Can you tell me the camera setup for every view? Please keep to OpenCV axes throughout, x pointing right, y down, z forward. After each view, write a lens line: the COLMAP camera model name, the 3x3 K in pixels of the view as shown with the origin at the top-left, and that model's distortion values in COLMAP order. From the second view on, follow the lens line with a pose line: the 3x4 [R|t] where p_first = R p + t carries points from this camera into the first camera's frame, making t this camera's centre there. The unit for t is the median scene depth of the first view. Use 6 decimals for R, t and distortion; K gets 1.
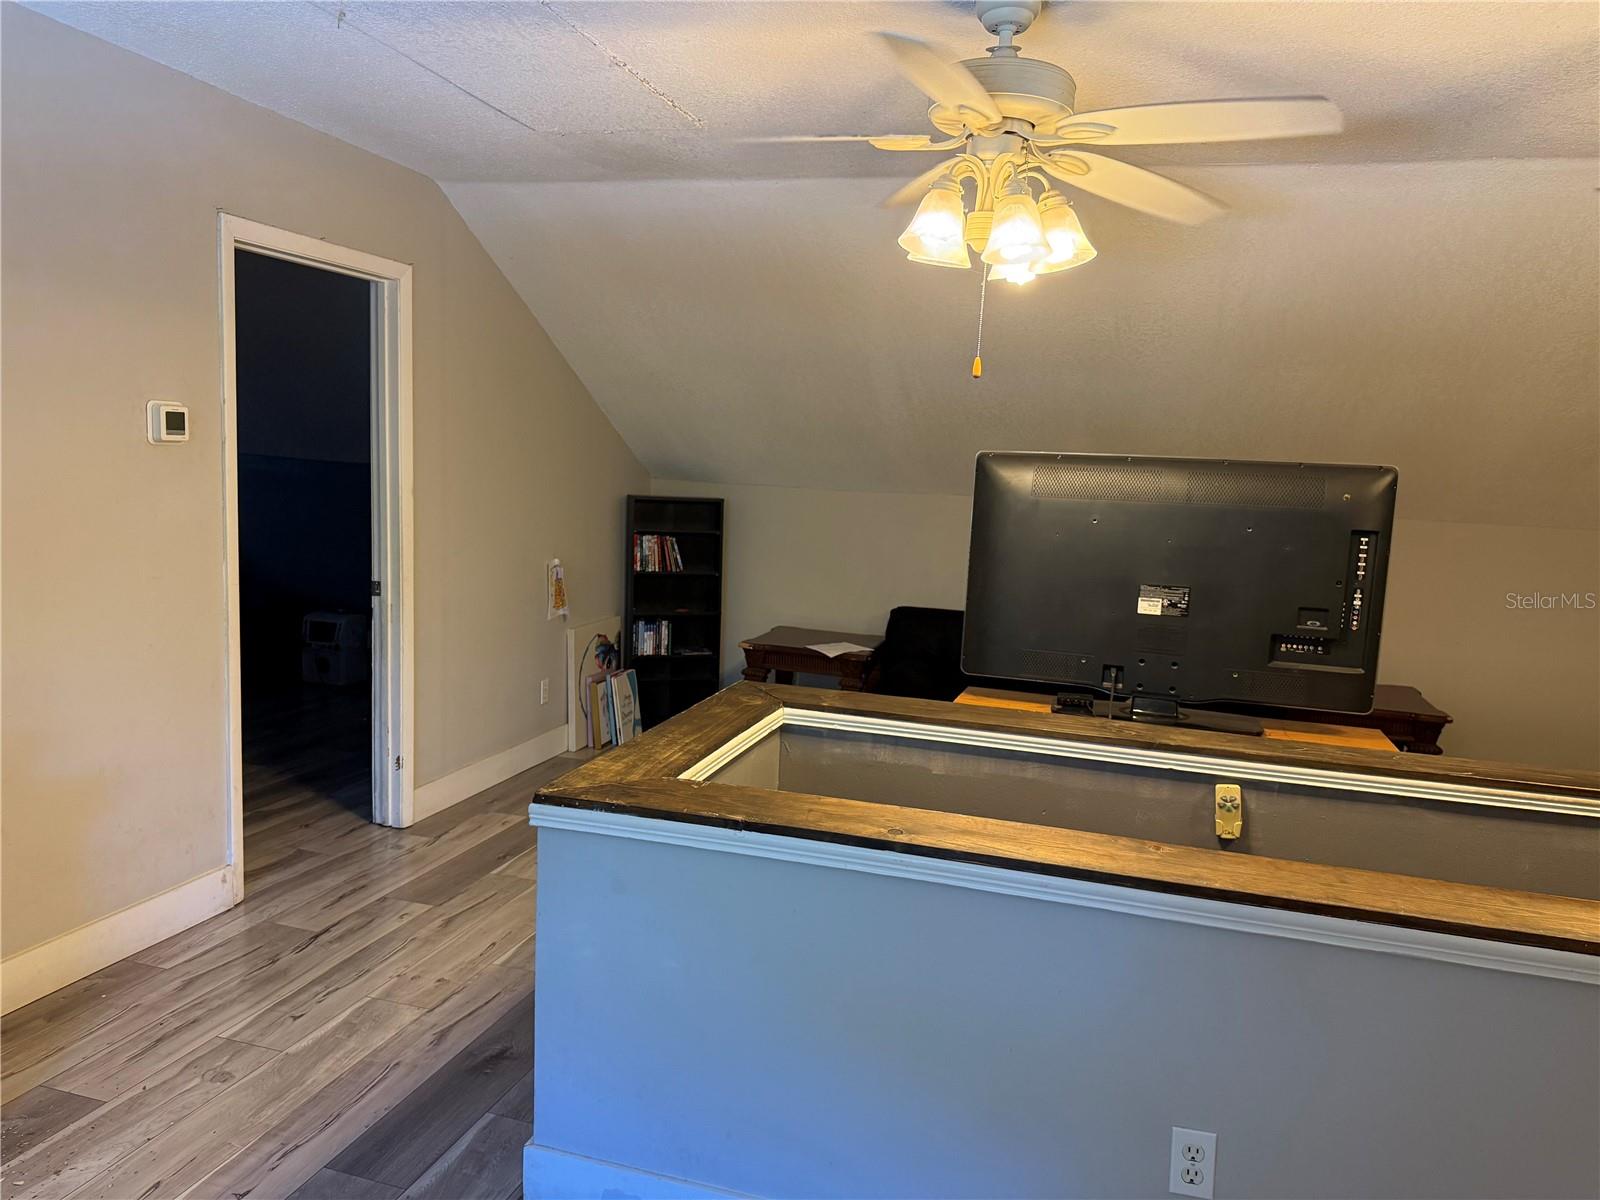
lens RADIAL K [[1102.2, 0, 805.1], [0, 1102.2, 597.4], [0, 0, 1]] dist [-0.010639, -0.002435]
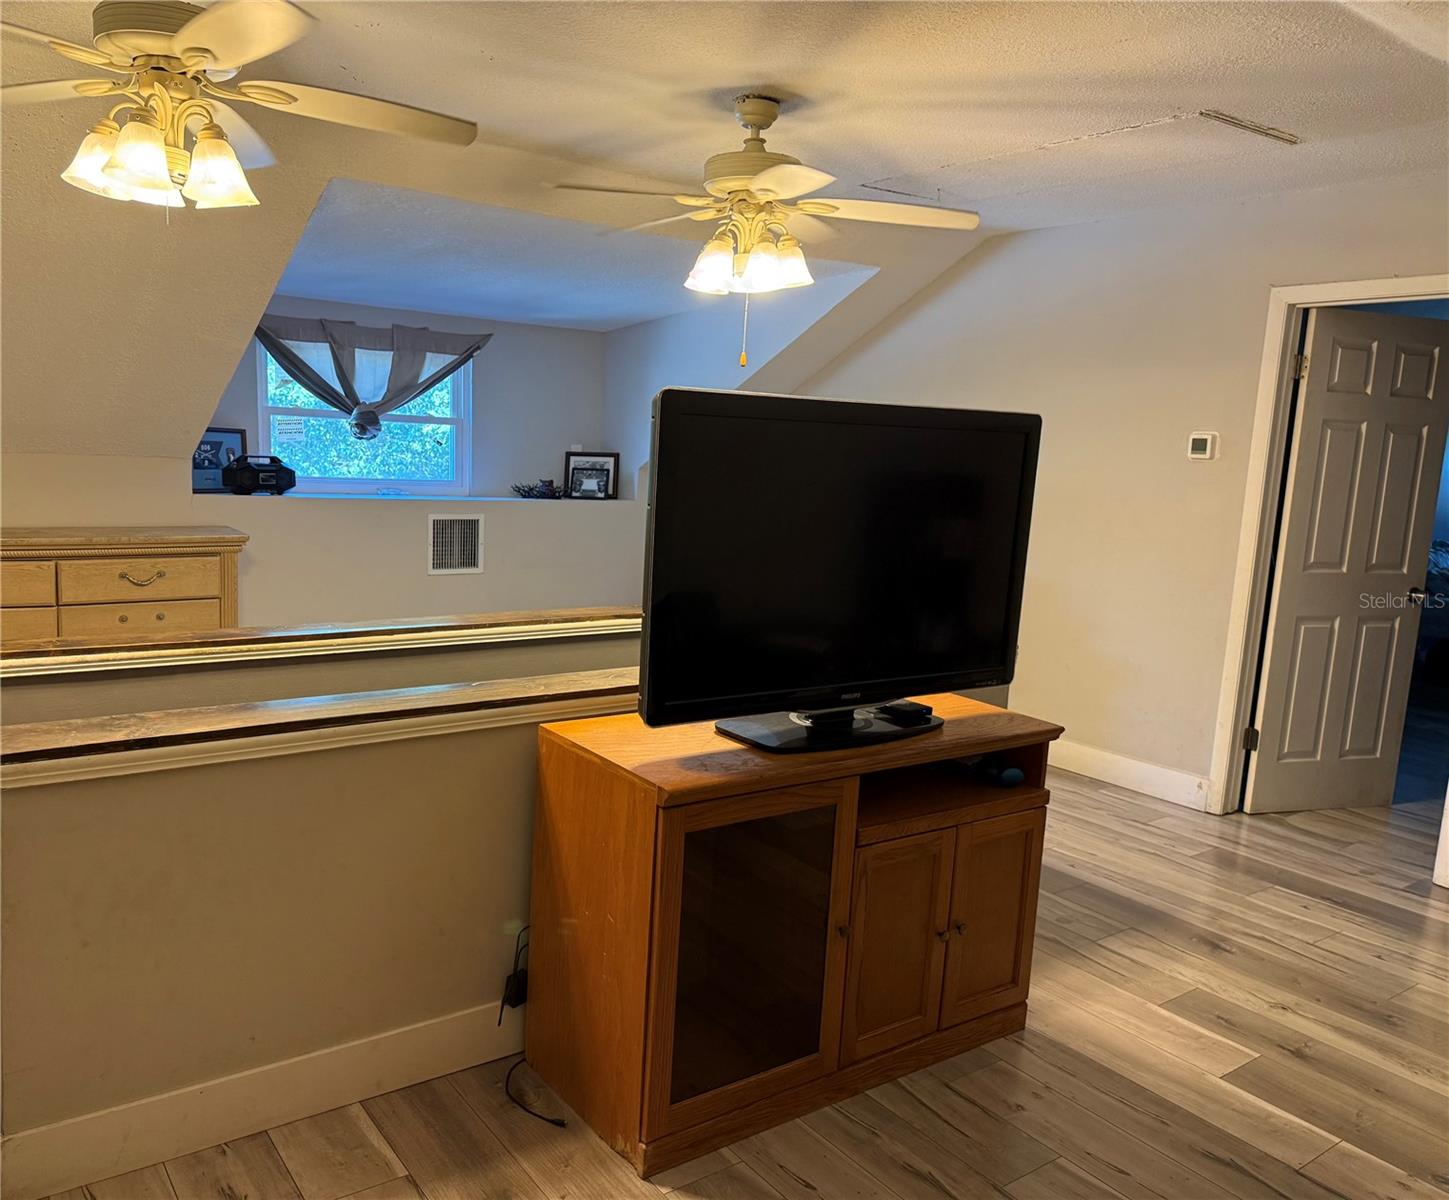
lens RADIAL K [[1108.9, 0, 724.5], [0, 1108.9, 600.0], [0, 0, 1]] dist [0.004329, 0.001278]
pose [[-0.561501, 0.042965, -0.826360, 0.120526], [-0.176866, 0.969341, 0.170577, -0.012147], [0.808353, 0.241934, -0.536687, 0.159932]]
